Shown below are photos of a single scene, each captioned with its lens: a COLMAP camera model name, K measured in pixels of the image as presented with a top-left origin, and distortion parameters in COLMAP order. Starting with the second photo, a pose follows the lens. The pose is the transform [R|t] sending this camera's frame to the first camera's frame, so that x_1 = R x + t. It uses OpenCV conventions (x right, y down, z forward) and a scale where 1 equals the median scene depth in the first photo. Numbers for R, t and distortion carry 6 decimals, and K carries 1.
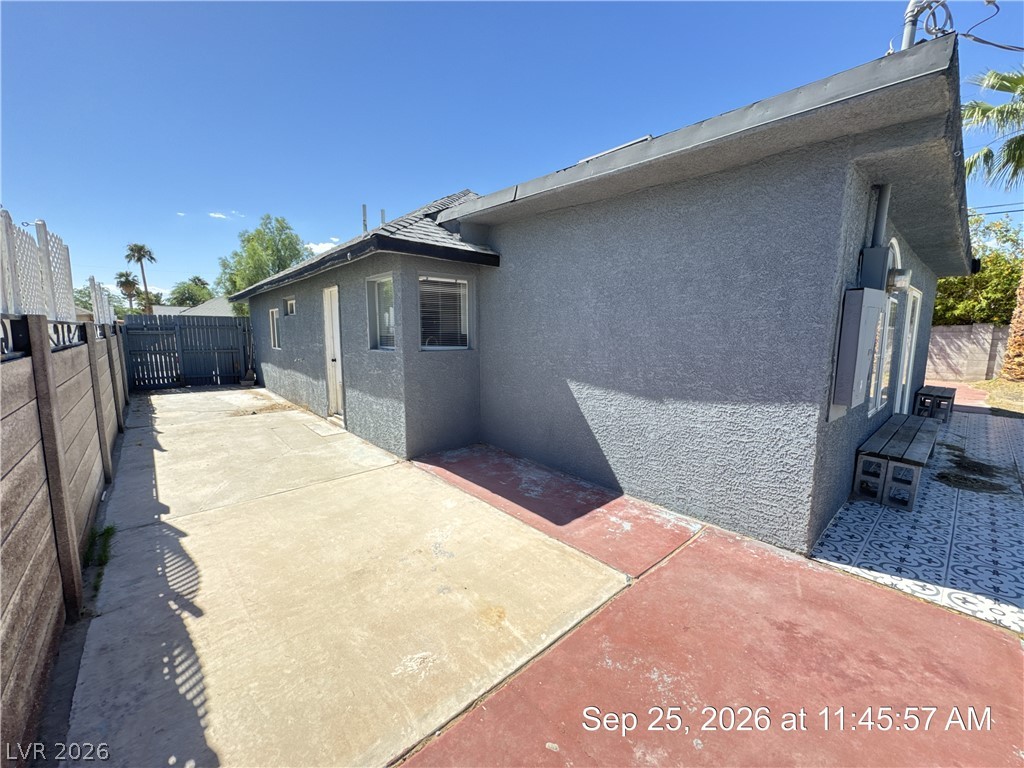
lens RADIAL K [[409.8, 0, 509.8], [0, 409.8, 382.1], [0, 0, 1]] dist [-0.003581, 0.000541]
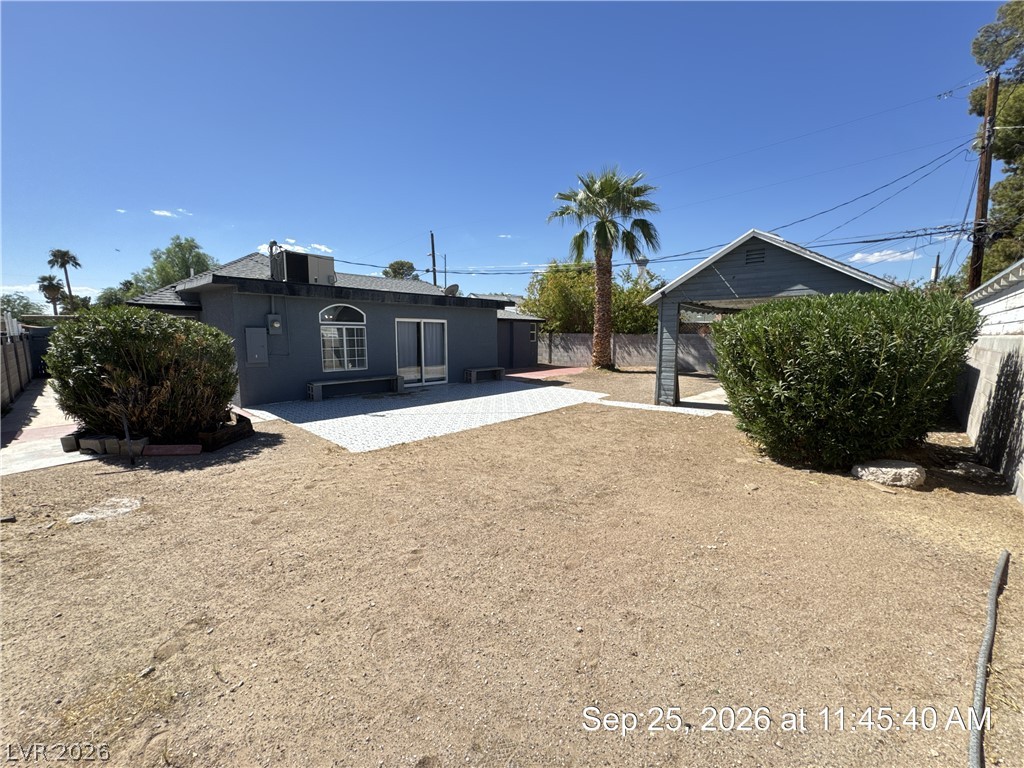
lens RADIAL K [[409.8, 0, 510.0], [0, 409.8, 382.2], [0, 0, 1]] dist [-0.003581, 0.000541]
pose [[0.996123, -0.011087, 0.087272, 0.095745], [0.011867, 0.999894, -0.008424, 0.009908], [-0.087170, 0.009427, 0.996149, -0.091502]]
